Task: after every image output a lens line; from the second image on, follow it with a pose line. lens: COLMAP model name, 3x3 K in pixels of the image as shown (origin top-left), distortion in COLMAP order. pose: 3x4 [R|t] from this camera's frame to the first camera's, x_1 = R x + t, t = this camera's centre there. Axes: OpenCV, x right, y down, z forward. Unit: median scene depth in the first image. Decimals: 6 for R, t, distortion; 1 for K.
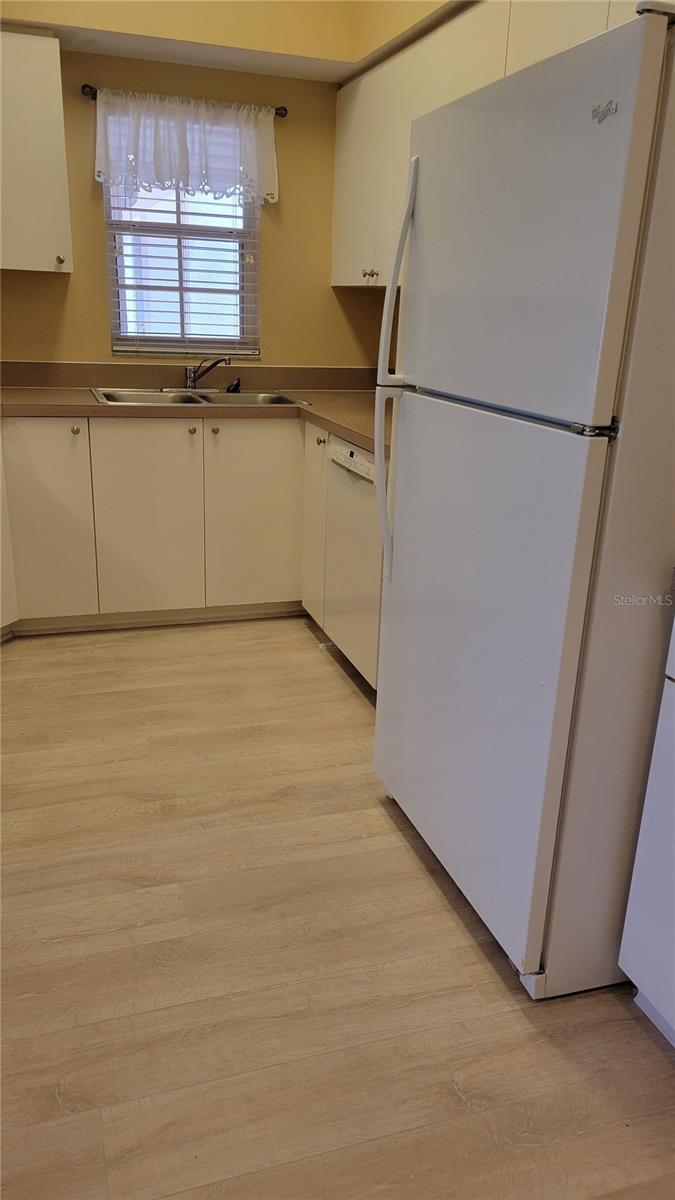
lens RADIAL K [[892.0, 0, 337.5], [0, 892.0, 600.0], [0, 0, 1]] dist [0.031575, -0.003886]
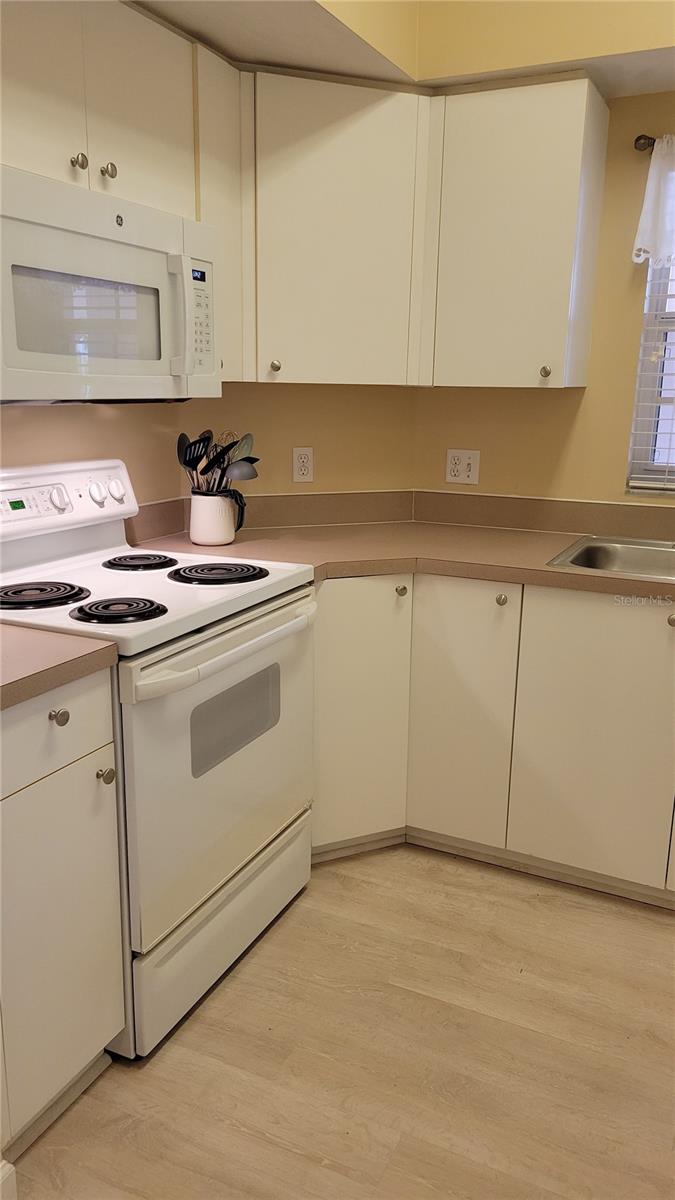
lens RADIAL K [[903.7, 0, 337.5], [0, 903.7, 600.0], [0, 0, 1]] dist [0.064770, -0.006193]
pose [[0.729783, 0.139363, -0.669324, 0.095306], [-0.207216, 0.978041, -0.022291, -0.136401], [0.651520, 0.154962, 0.742636, 0.345275]]
